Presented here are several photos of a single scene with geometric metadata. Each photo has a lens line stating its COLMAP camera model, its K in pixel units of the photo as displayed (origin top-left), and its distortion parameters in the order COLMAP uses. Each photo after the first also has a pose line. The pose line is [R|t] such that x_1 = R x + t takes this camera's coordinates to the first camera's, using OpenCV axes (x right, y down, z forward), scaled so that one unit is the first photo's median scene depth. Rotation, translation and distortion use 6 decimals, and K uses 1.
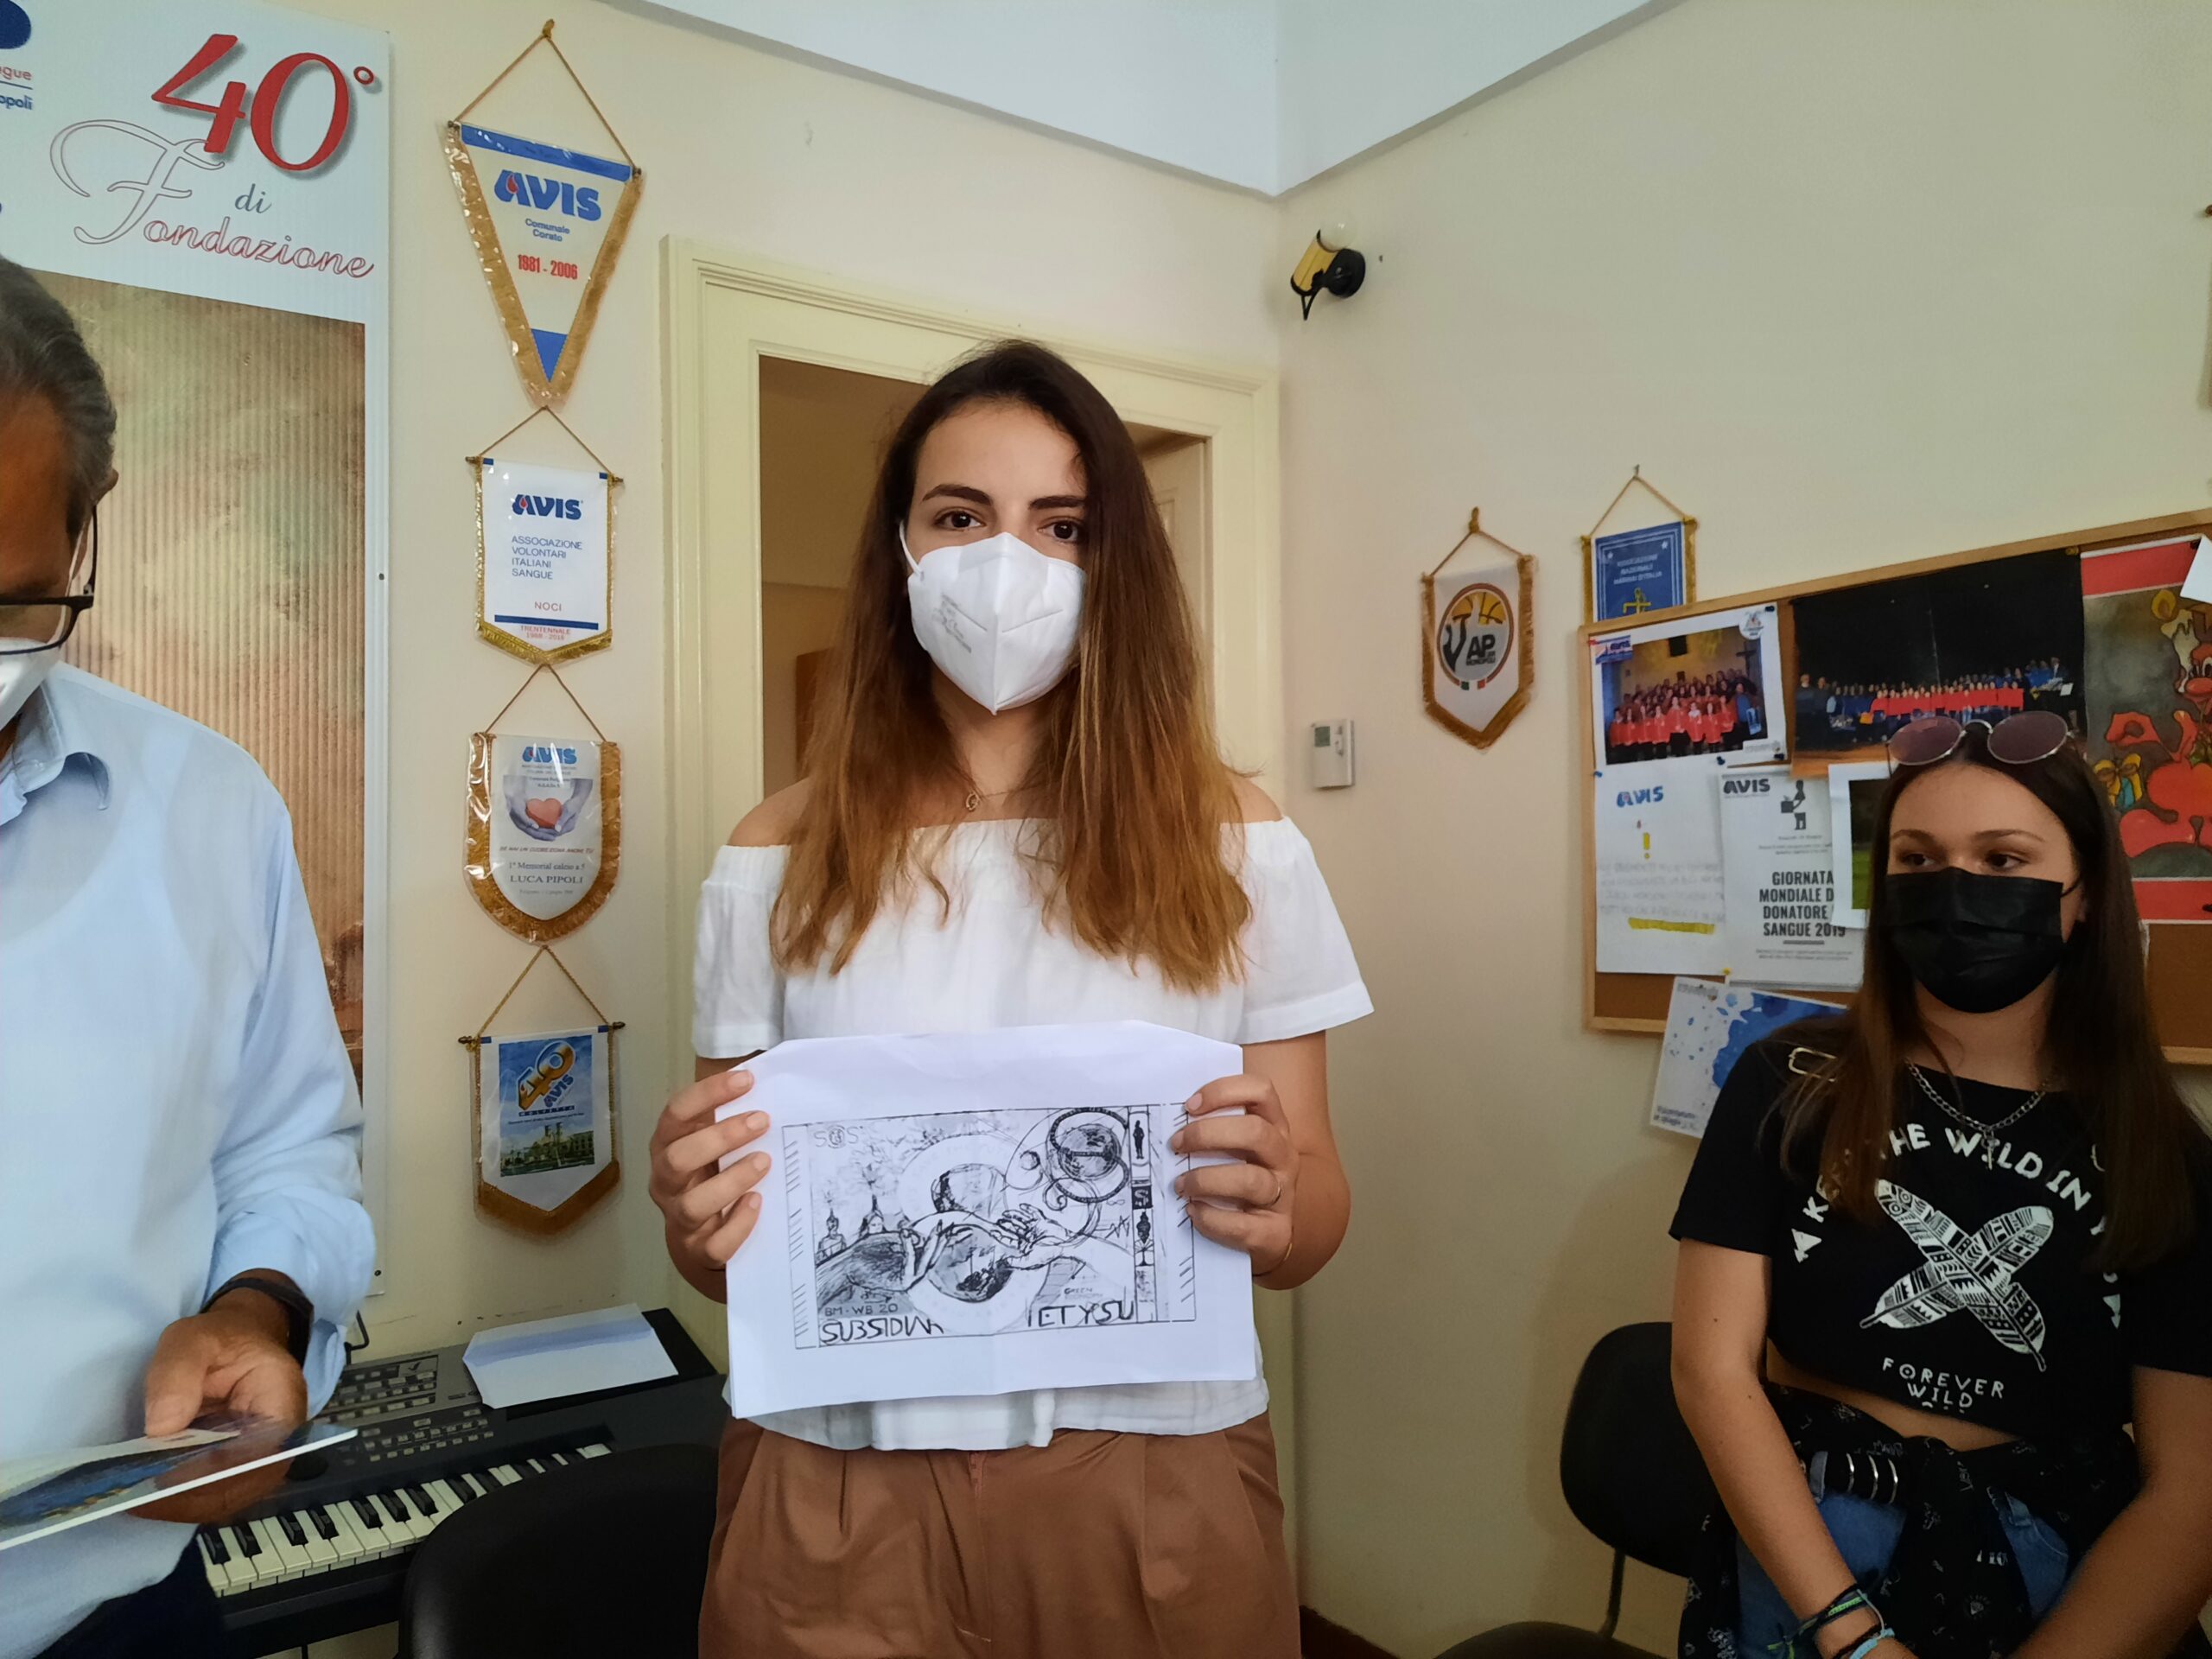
lens RADIAL K [[1599.0, 0, 1079.2], [0, 1599.0, 824.2], [0, 0, 1]] dist [0.046692, -0.053987]
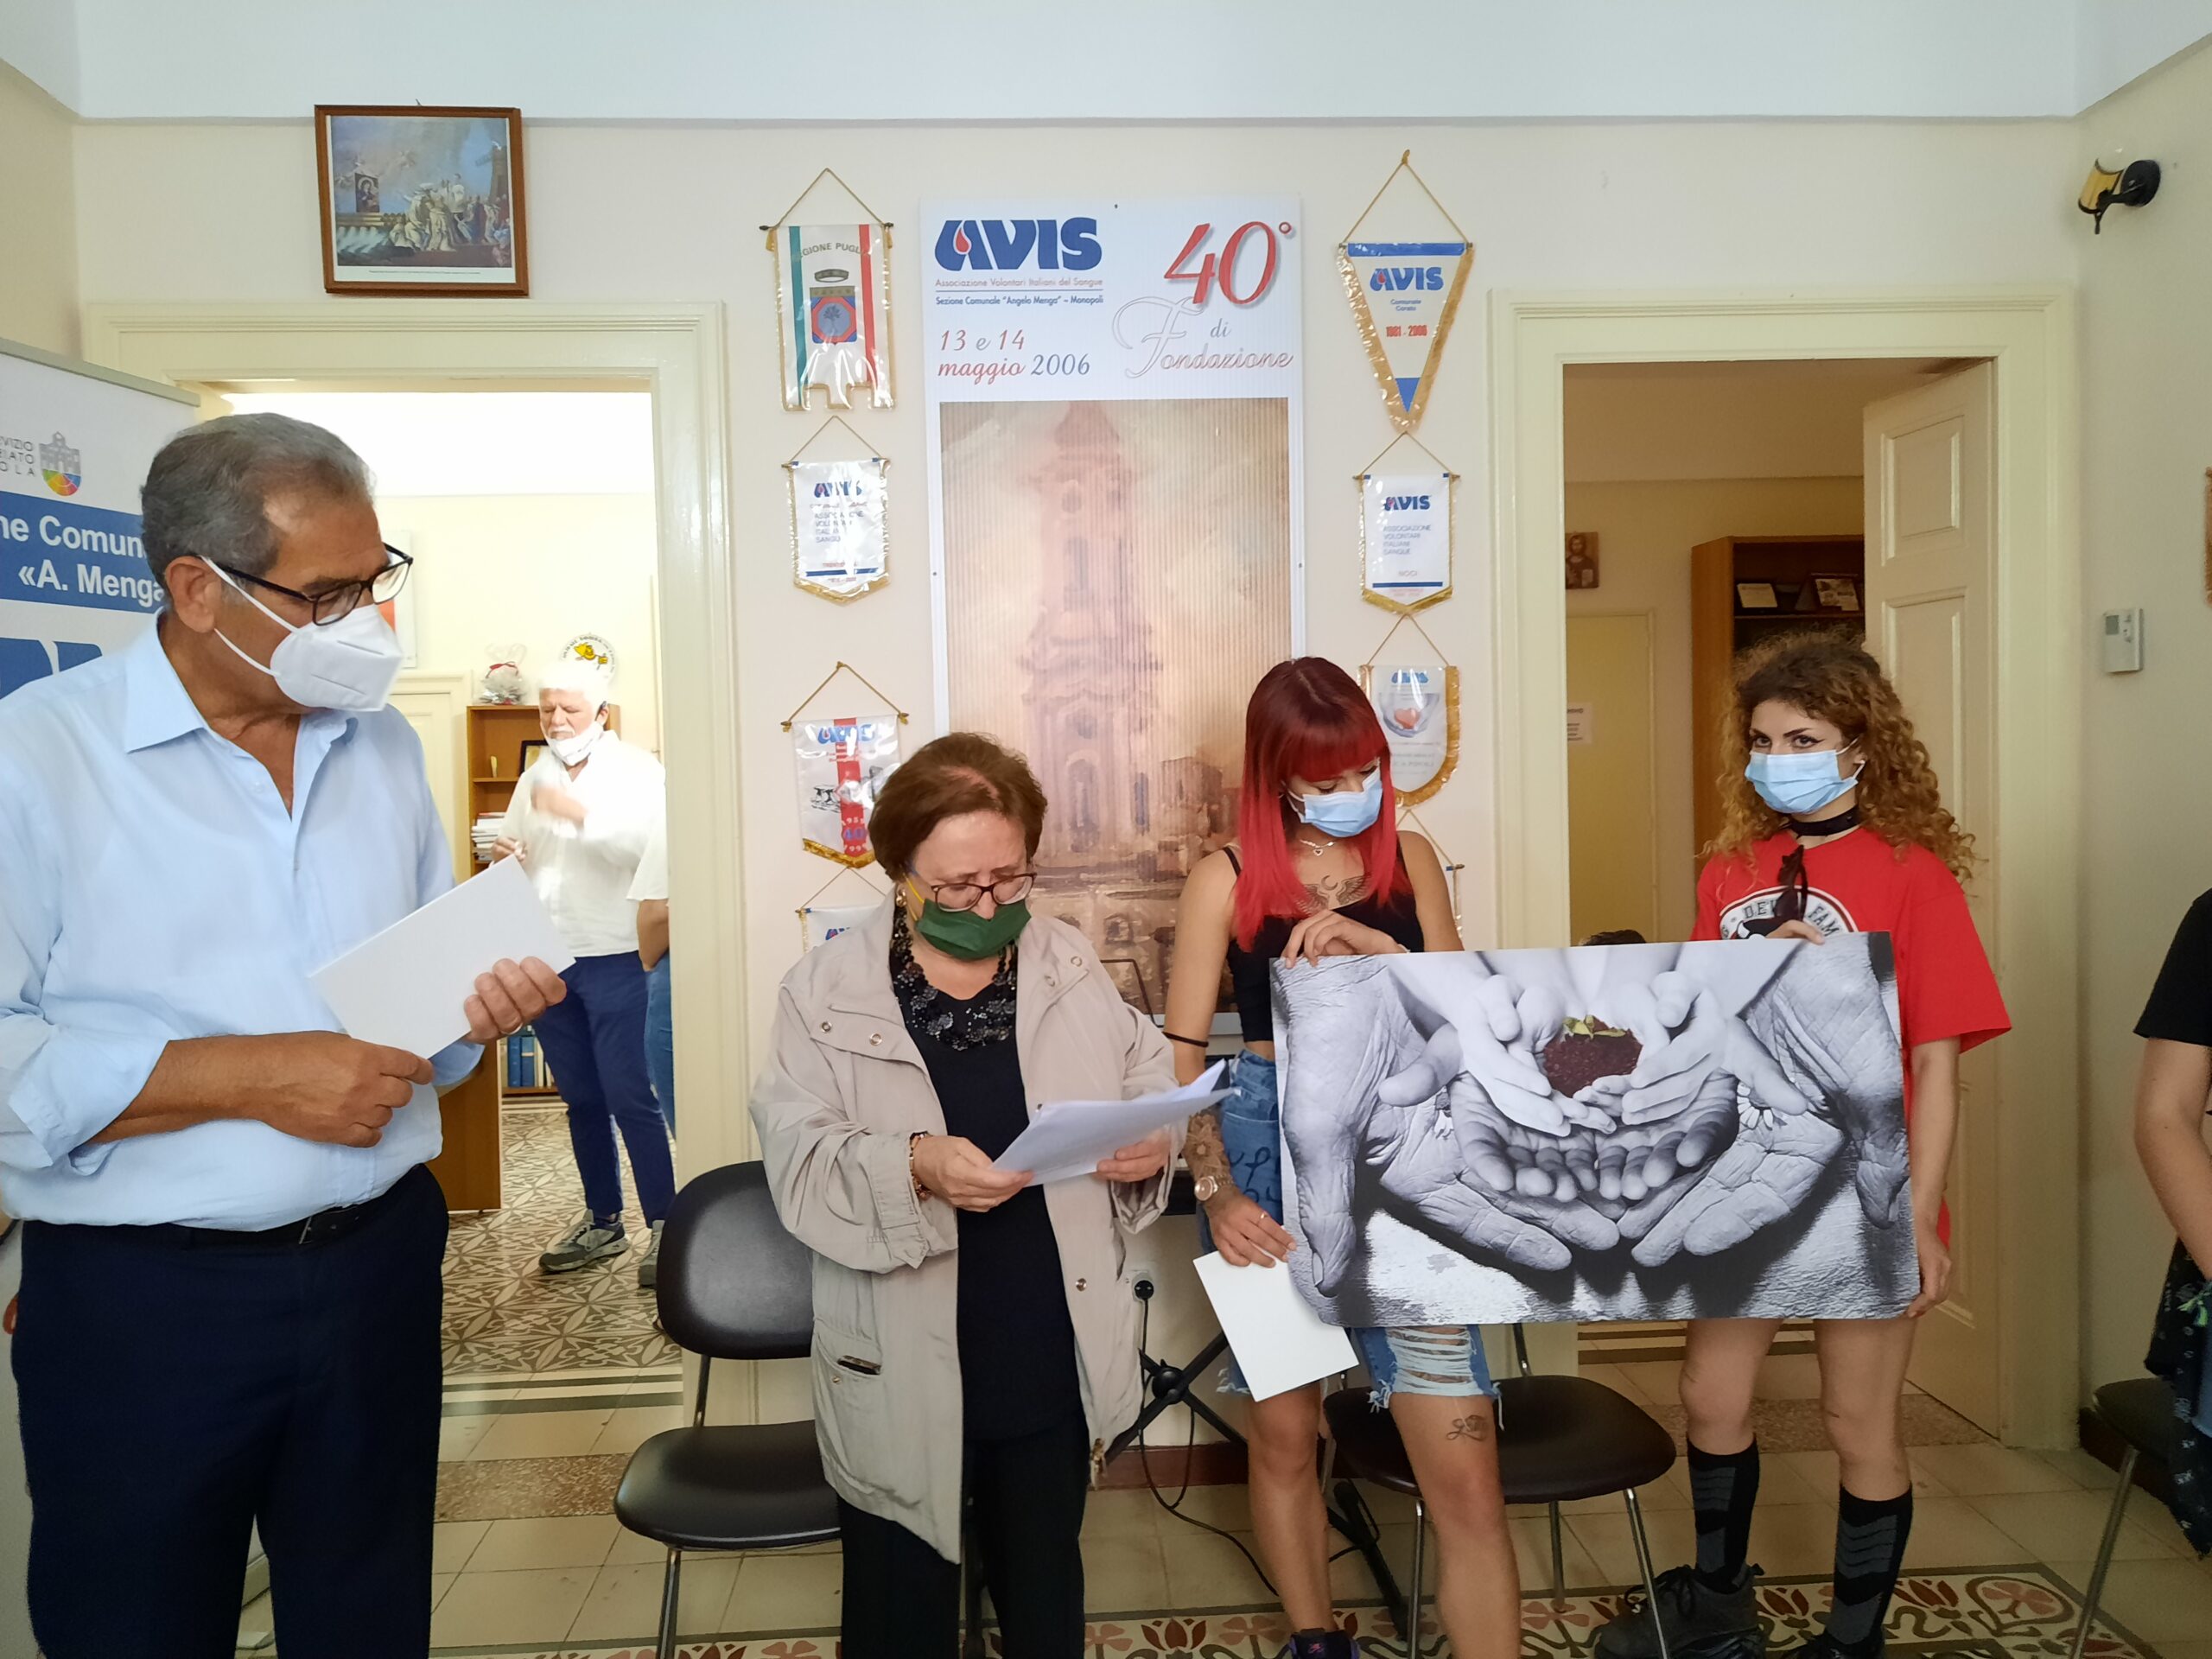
lens RADIAL K [[1599.0, 0, 1110.0], [0, 1599.0, 805.7], [0, 0, 1]] dist [0.046692, -0.053987]
pose [[0.848262, 0.010259, -0.529478, 0.201370], [0.026300, 0.997763, 0.061466, -0.023403], [0.528924, -0.066064, 0.846094, -0.359873]]
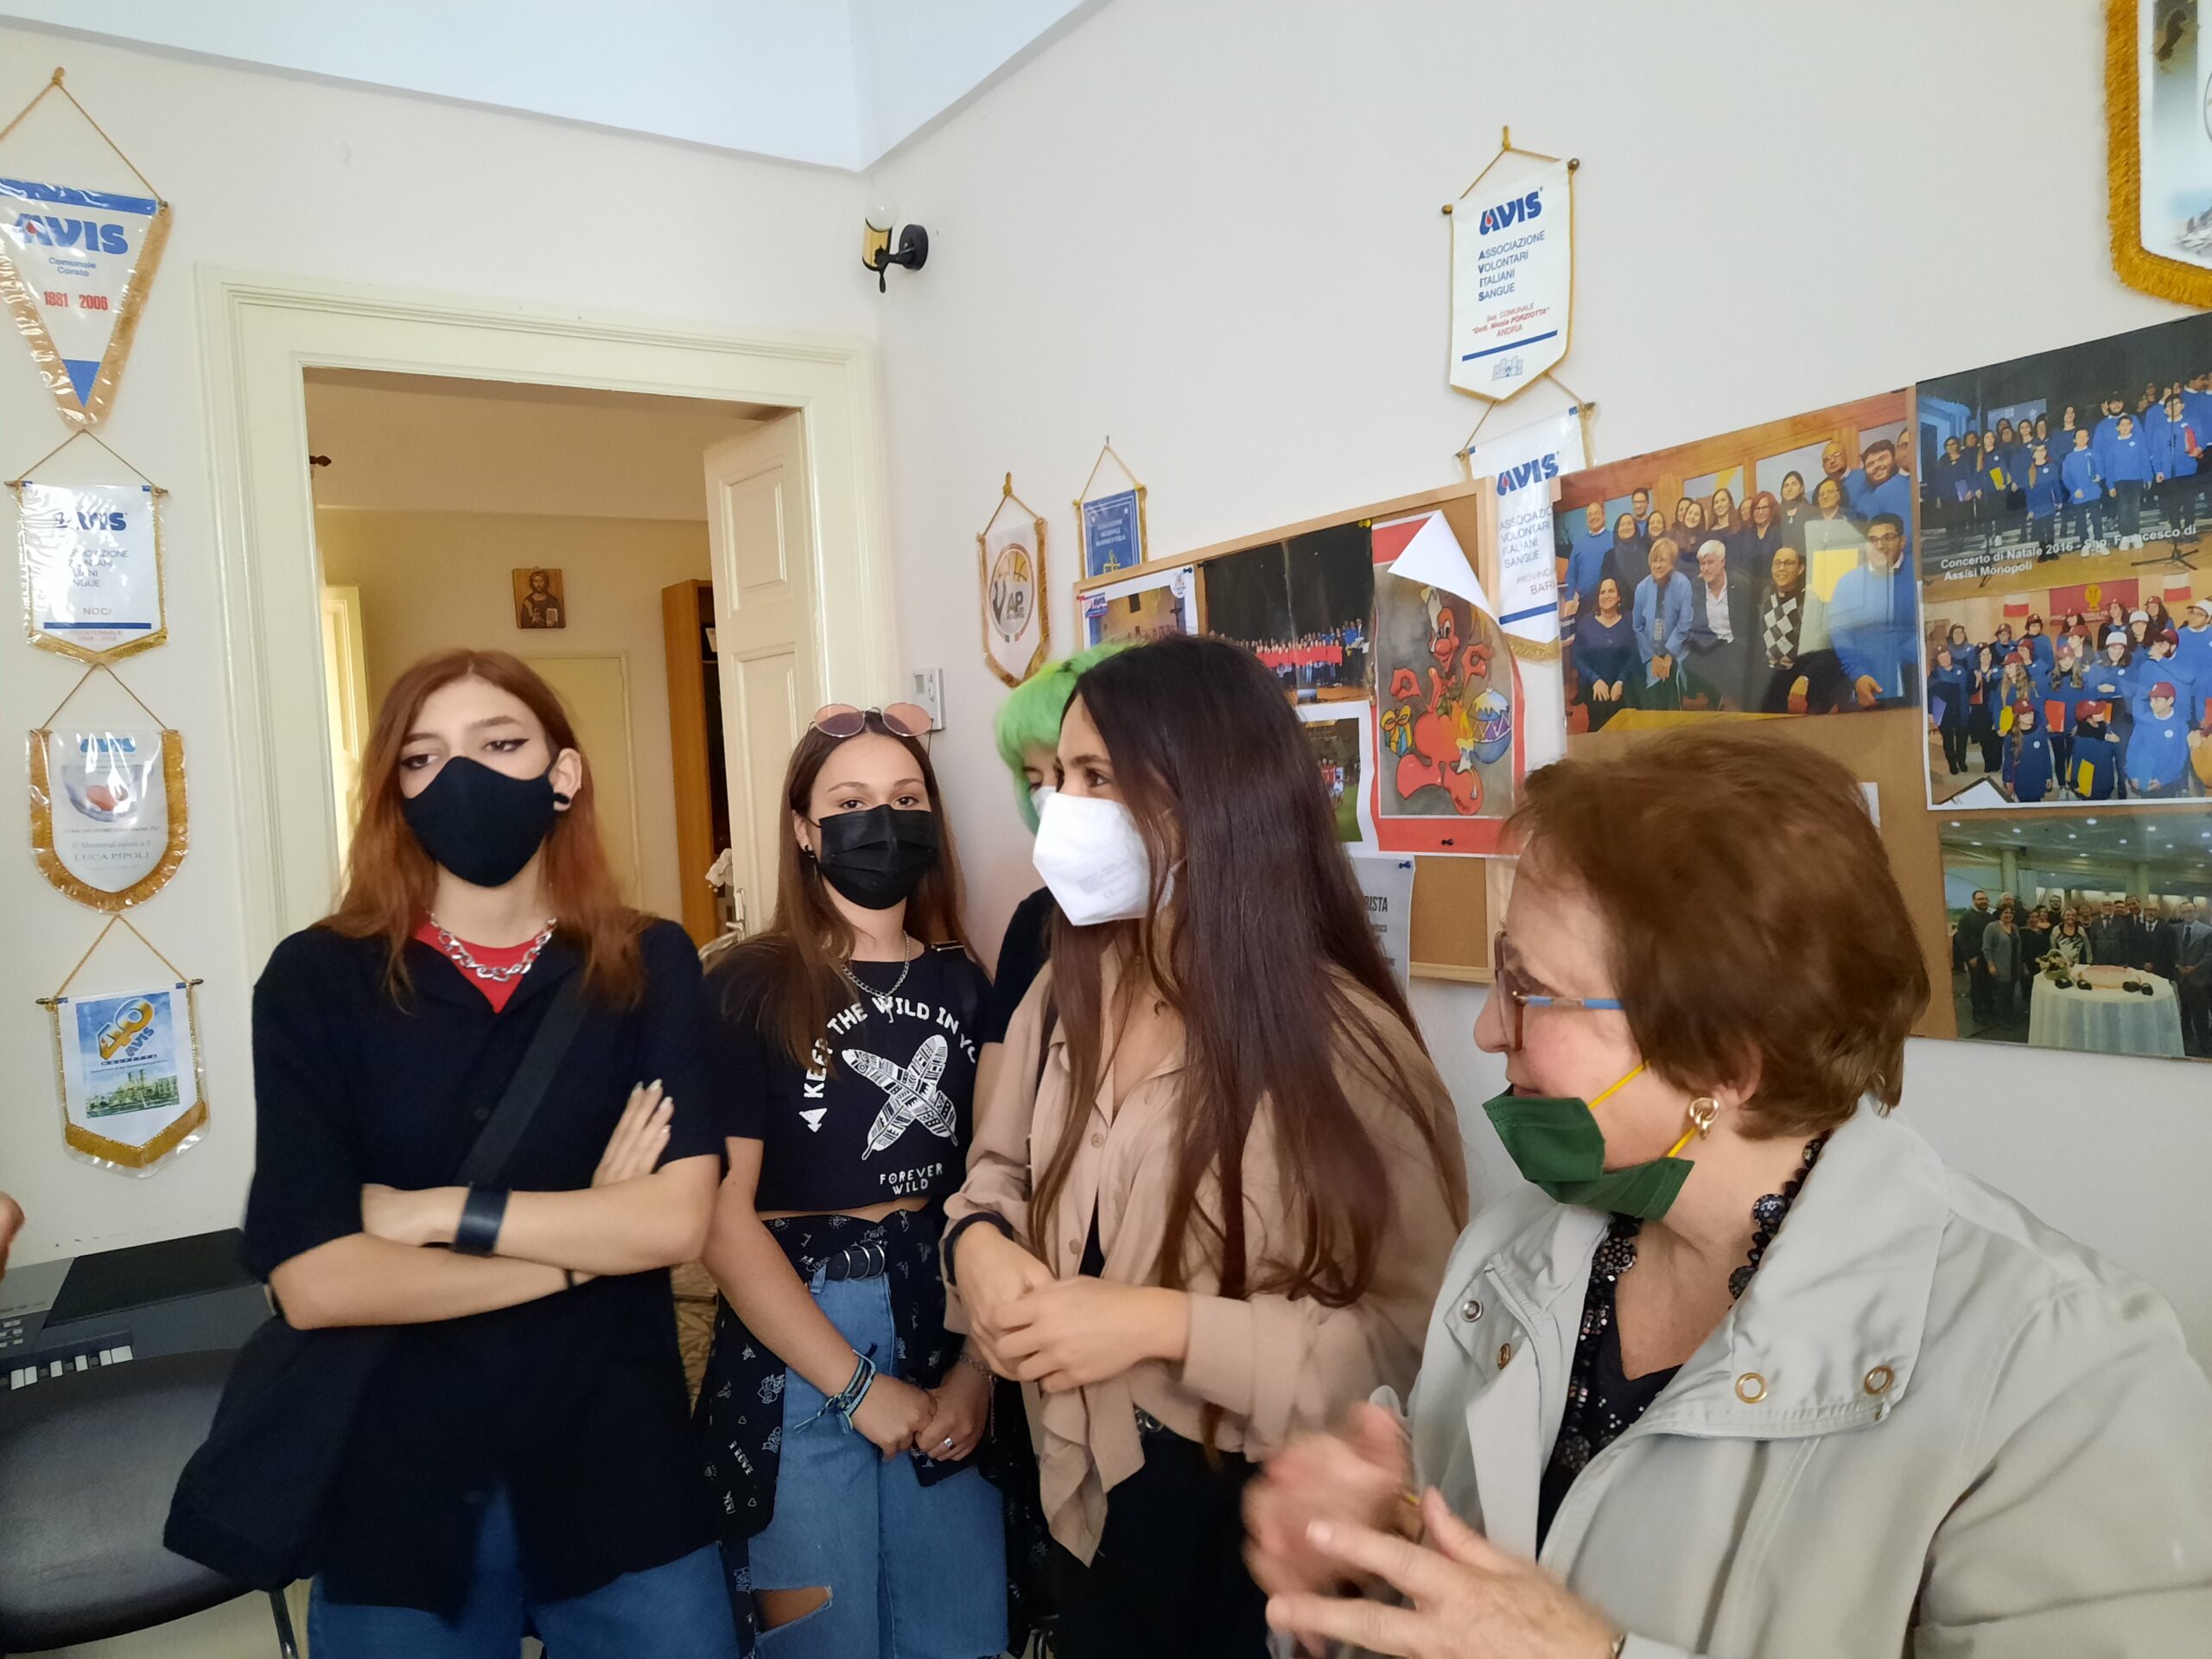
lens RADIAL K [[1599.0, 0, 1089.5], [0, 1599.0, 814.5], [0, 0, 1]] dist [0.046692, -0.053987]
pose [[0.999036, -0.038364, -0.021323, 0.371105], [0.039644, 0.997212, 0.063223, -0.038714], [0.018838, -0.064008, 0.997772, -0.108938]]
